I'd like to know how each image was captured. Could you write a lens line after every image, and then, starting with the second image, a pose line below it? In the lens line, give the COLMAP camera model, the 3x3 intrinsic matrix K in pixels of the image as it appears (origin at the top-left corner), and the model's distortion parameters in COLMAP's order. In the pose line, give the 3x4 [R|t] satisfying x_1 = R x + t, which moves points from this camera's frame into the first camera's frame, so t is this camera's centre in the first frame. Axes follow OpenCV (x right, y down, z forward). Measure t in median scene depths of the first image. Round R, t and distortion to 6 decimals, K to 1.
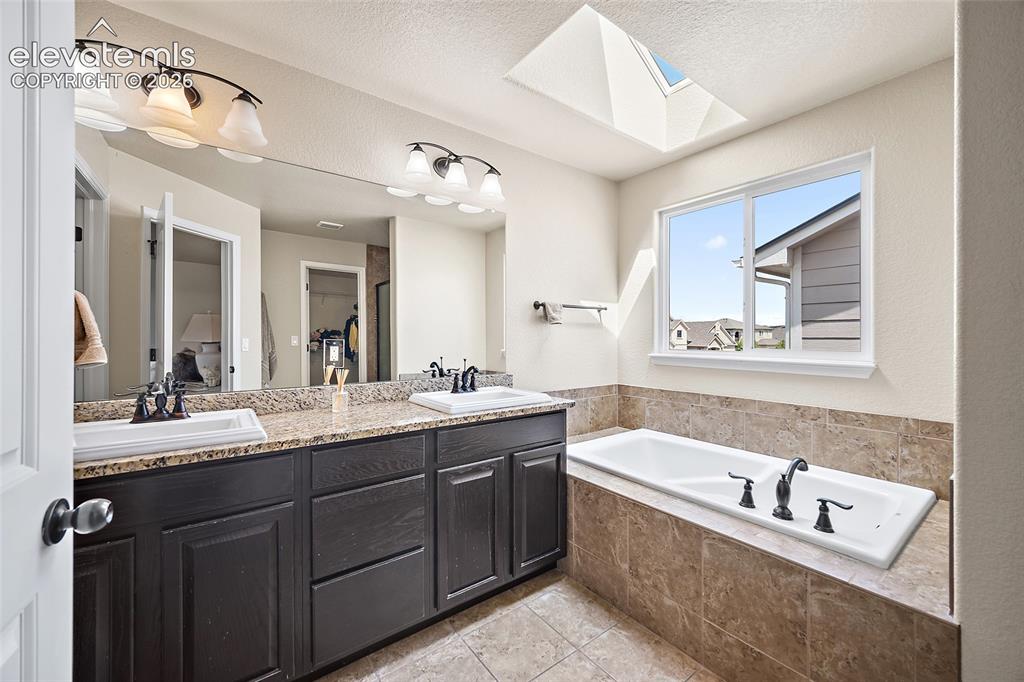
lens RADIAL K [[397.6, 0, 512.2], [0, 397.6, 341.7], [0, 0, 1]] dist [-0.003611, 0.001807]
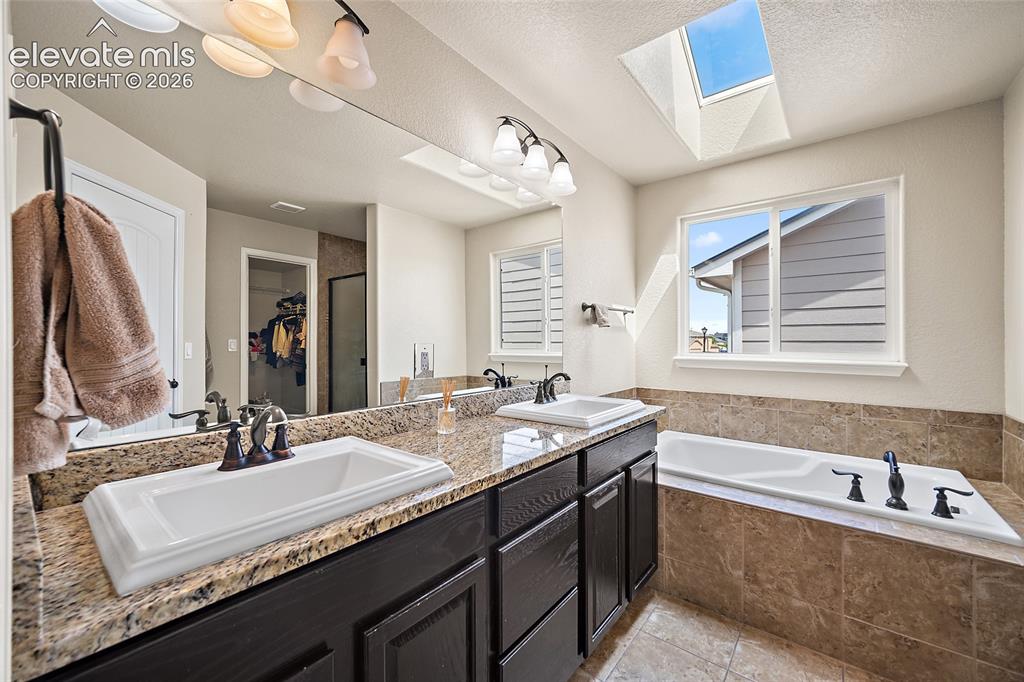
lens RADIAL K [[397.6, 0, 511.5], [0, 397.6, 343.0], [0, 0, 1]] dist [-0.003611, 0.001807]
pose [[0.969074, -0.002607, 0.246757, -0.469089], [0.004020, 0.999978, -0.005220, -0.001756], [-0.246738, 0.006051, 0.969063, 0.169682]]
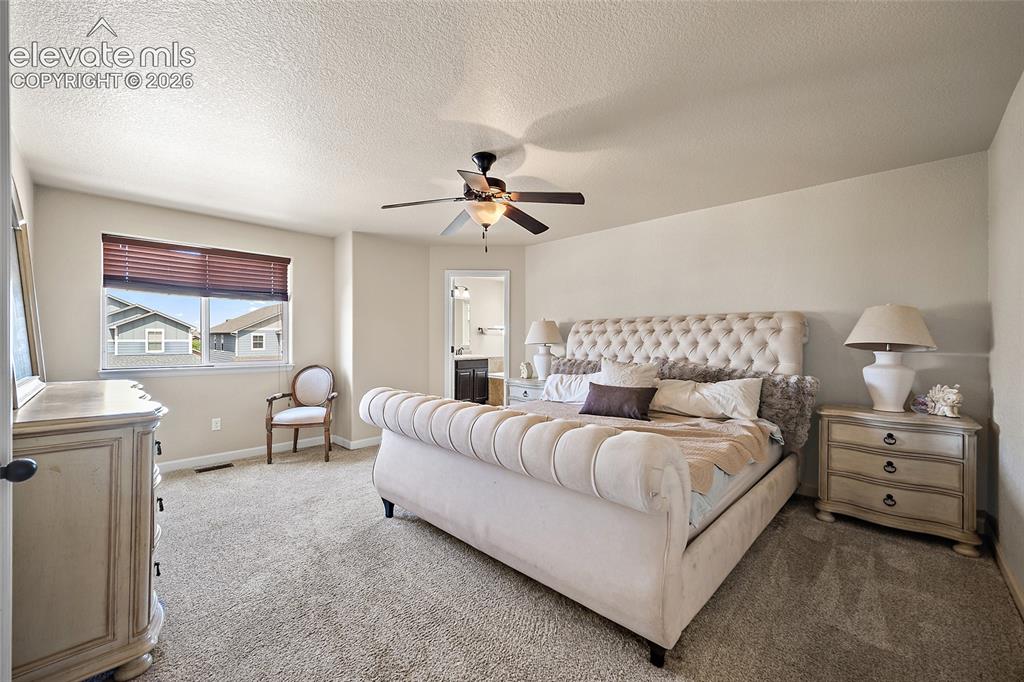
lens RADIAL K [[397.6, 0, 507.4], [0, 397.6, 339.9], [0, 0, 1]] dist [-0.003611, 0.001807]
pose [[0.988798, -0.001568, 0.149249, -0.247392], [0.002544, 0.999977, -0.006354, 0.019251], [-0.149236, 0.006663, 0.988779, -2.822385]]
